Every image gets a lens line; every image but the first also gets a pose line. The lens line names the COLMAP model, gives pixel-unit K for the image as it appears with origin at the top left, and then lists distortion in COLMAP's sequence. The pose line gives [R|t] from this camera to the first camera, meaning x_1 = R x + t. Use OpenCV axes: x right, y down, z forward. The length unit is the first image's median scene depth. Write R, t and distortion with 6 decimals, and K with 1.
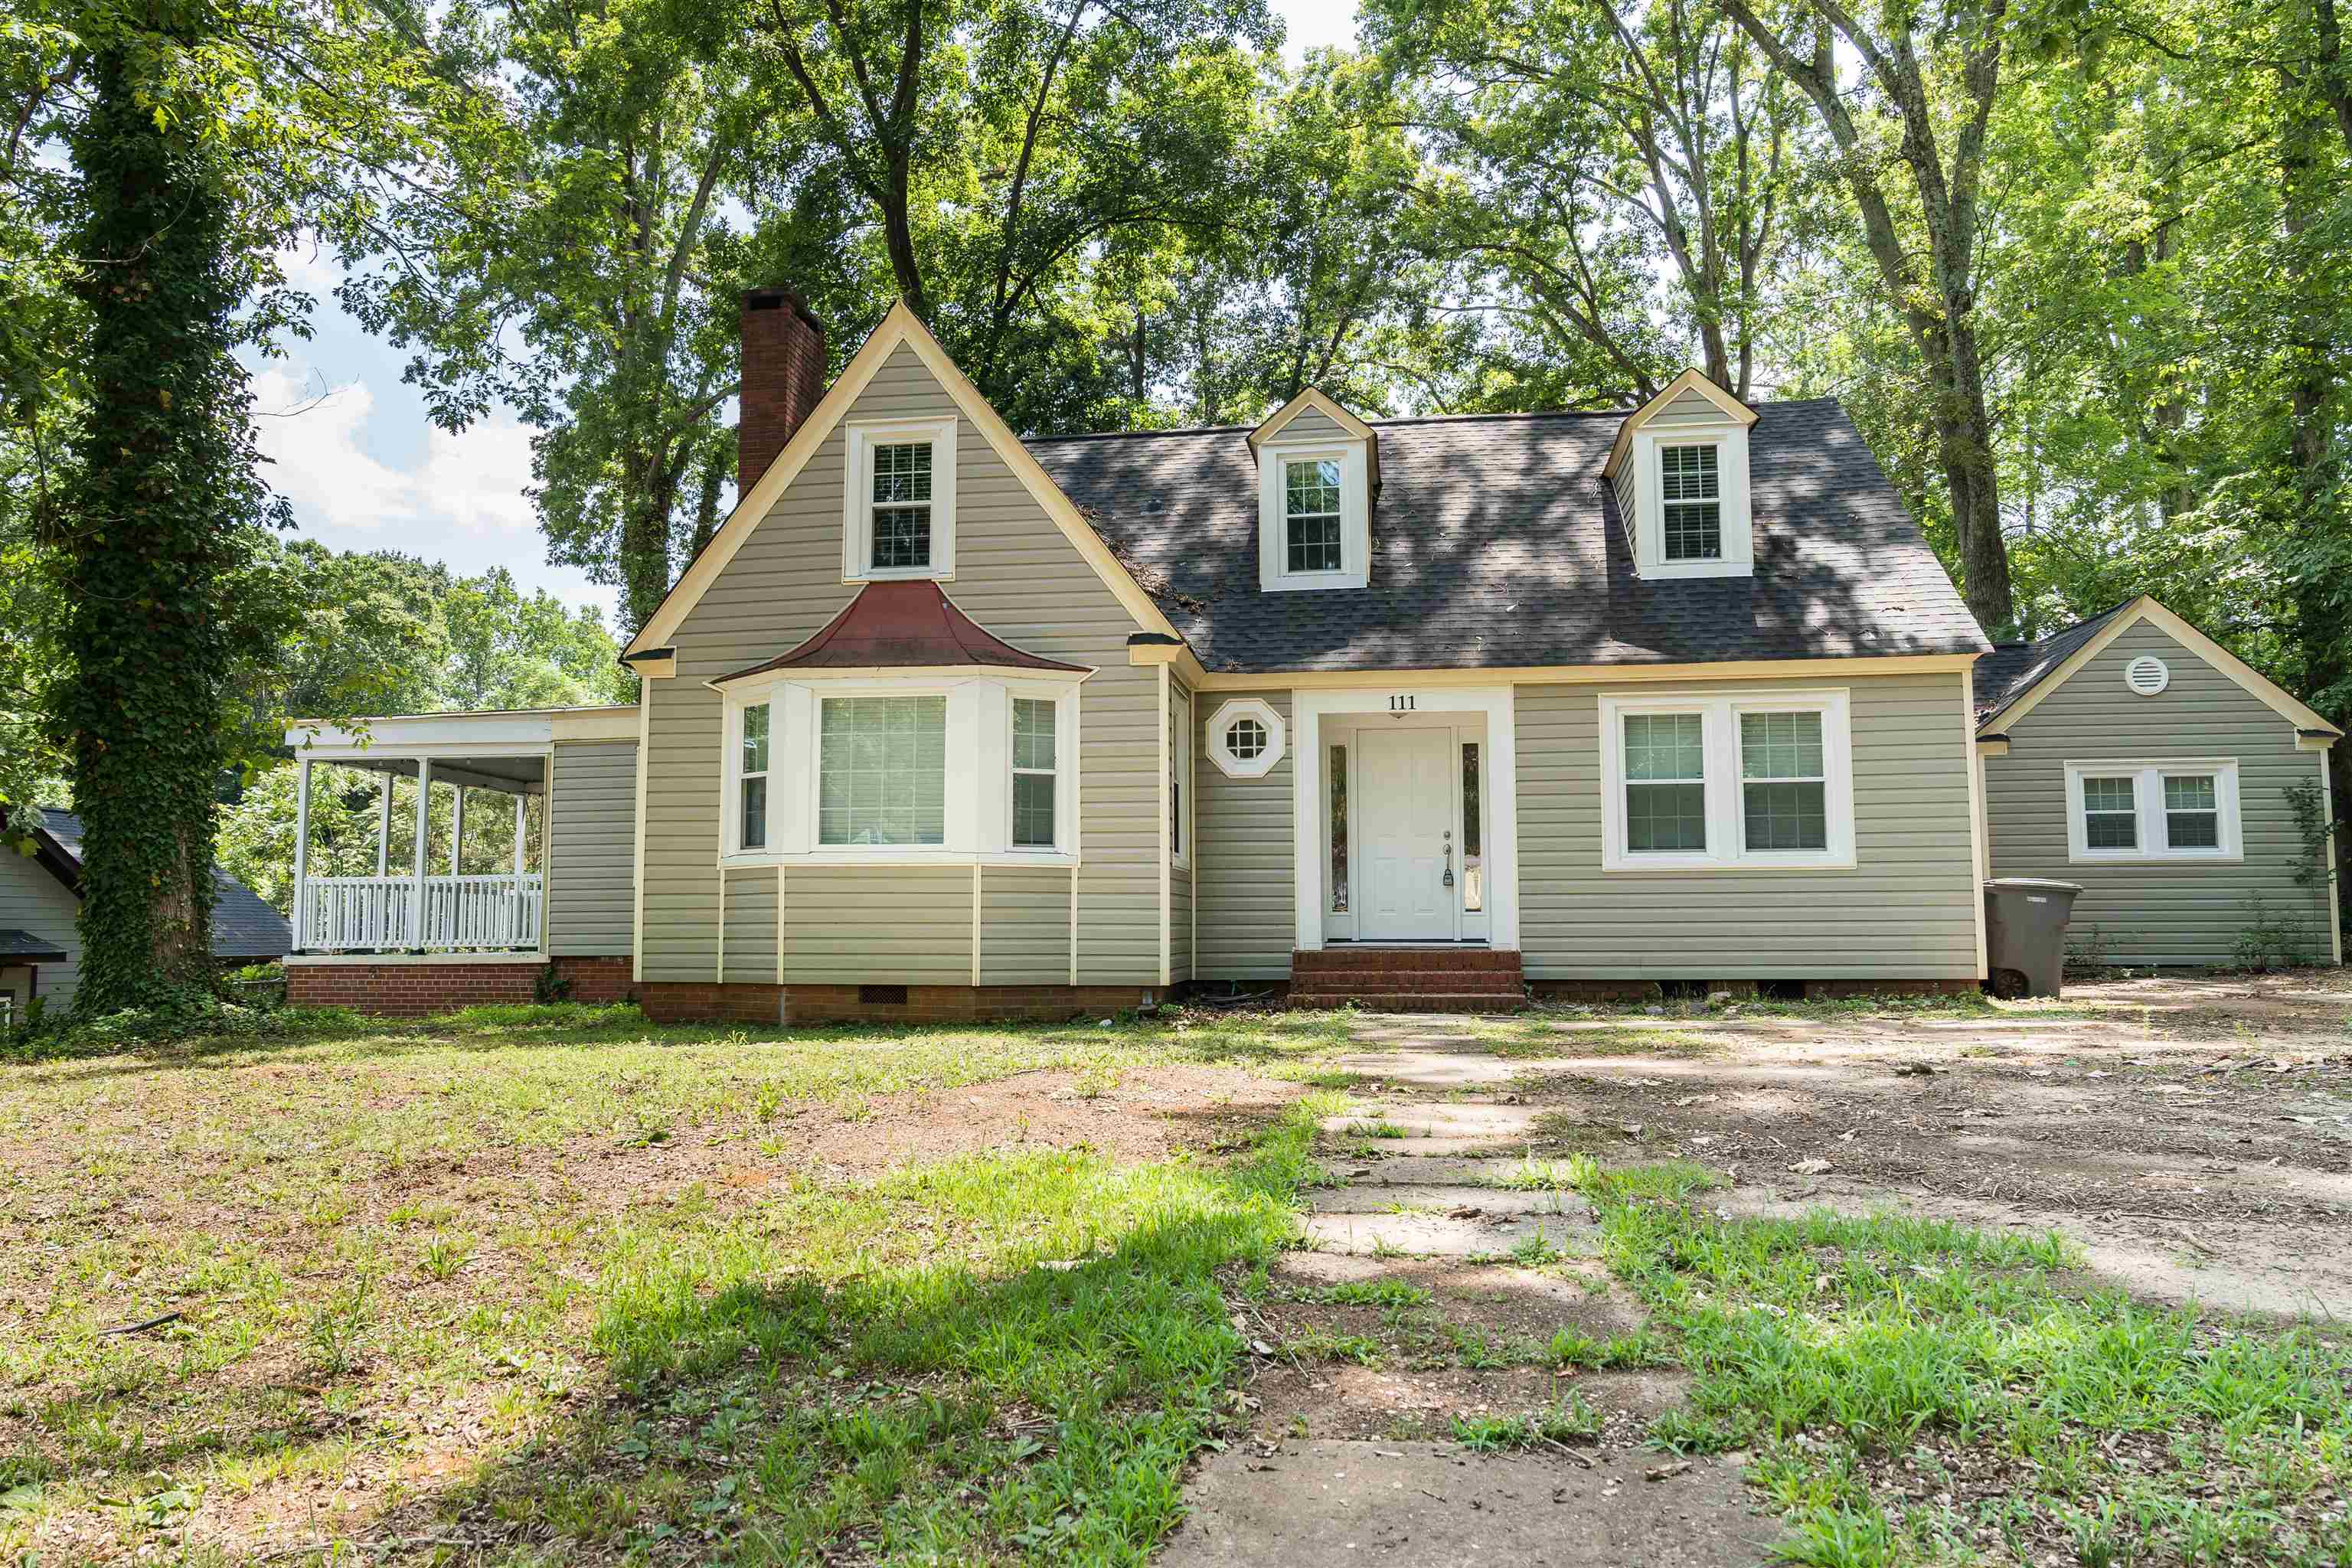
lens RADIAL K [[1581.9, 0, 1172.9], [0, 1581.9, 812.8], [0, 0, 1]] dist [-0.011199, -0.003472]
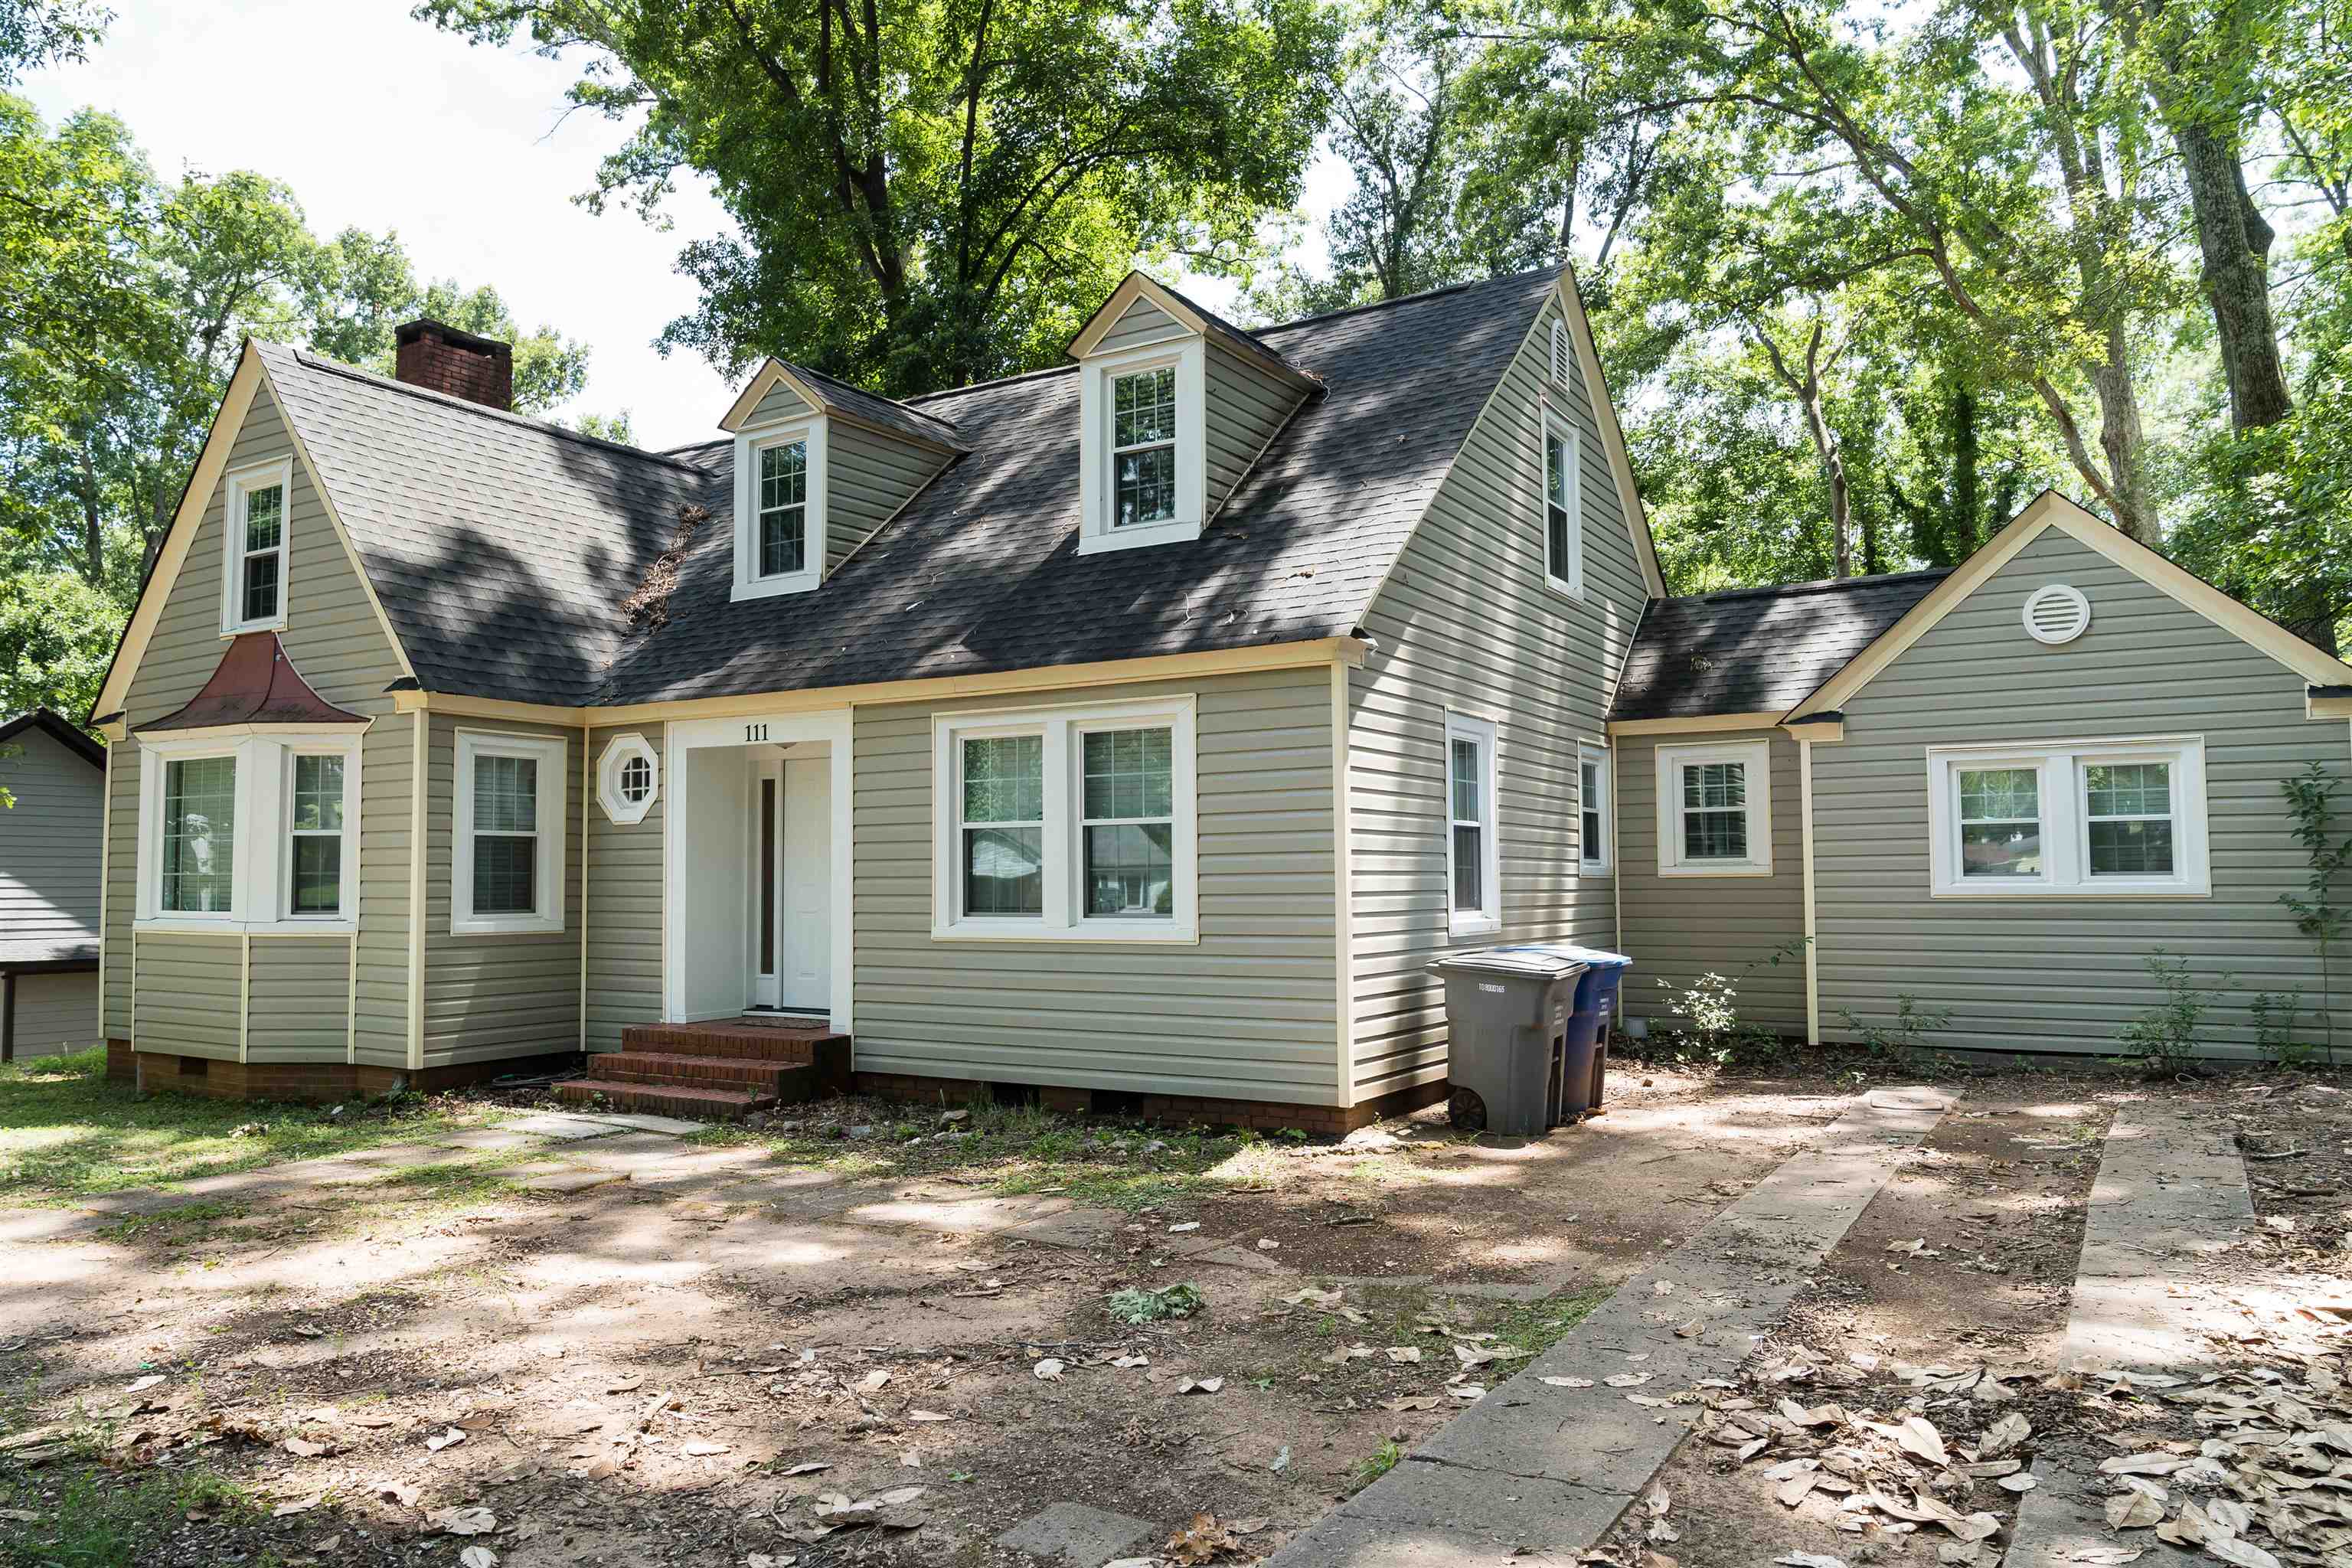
lens RADIAL K [[1593.3, 0, 1173.8], [0, 1593.3, 787.3], [0, 0, 1]] dist [-0.024512, -0.001309]
pose [[0.921573, -0.025372, -0.387374, 0.692426], [0.032572, 0.999397, 0.012033, -0.044790], [0.386836, -0.023707, 0.921844, 0.315048]]
